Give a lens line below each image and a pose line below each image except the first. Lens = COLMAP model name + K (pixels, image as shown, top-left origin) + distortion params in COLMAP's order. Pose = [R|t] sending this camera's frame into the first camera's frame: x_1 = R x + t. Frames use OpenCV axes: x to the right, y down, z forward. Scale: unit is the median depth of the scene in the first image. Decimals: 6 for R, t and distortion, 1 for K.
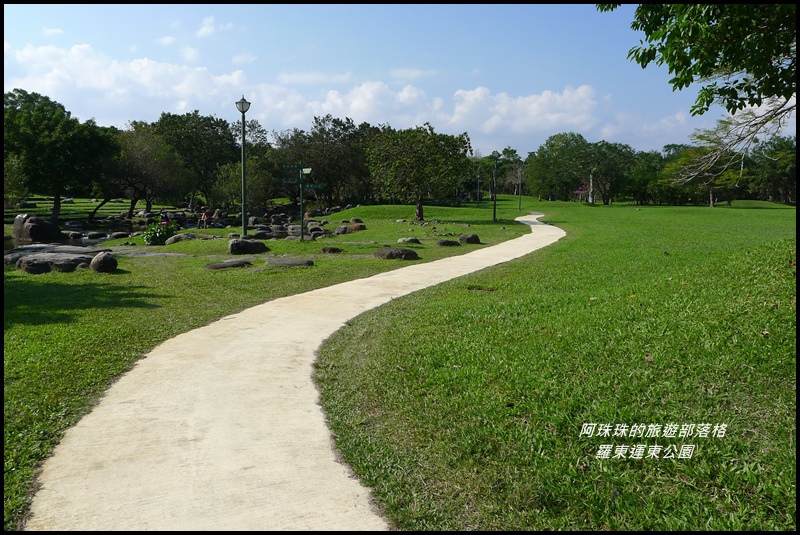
lens RADIAL K [[603.0, 0, 399.9], [0, 603.0, 267.7], [0, 0, 1]] dist [-0.067675, -0.003396]
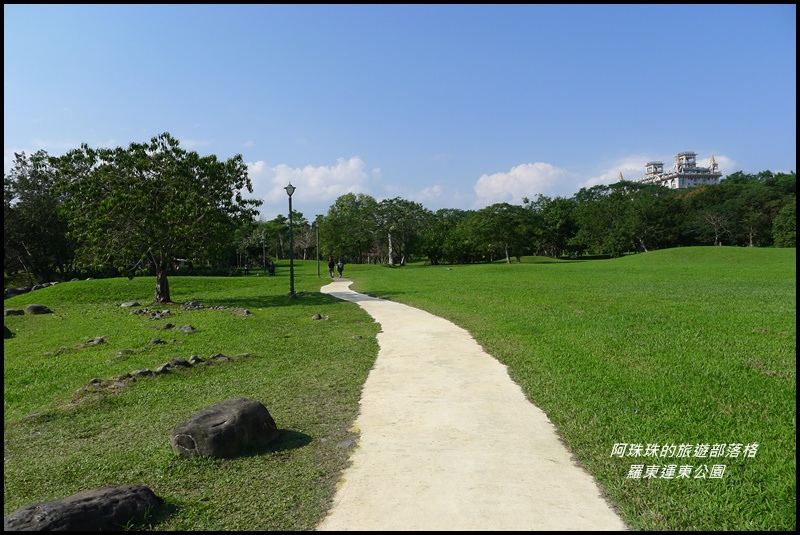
lens RADIAL K [[555.2, 0, 397.7], [0, 555.2, 265.6], [0, 0, 1]] dist [0.001872, -0.000081]
pose [[0.934025, -0.035484, 0.355440, 0.023263], [0.075447, 0.992202, -0.099208, -0.018397], [-0.349148, 0.119480, 0.929419, 0.177804]]
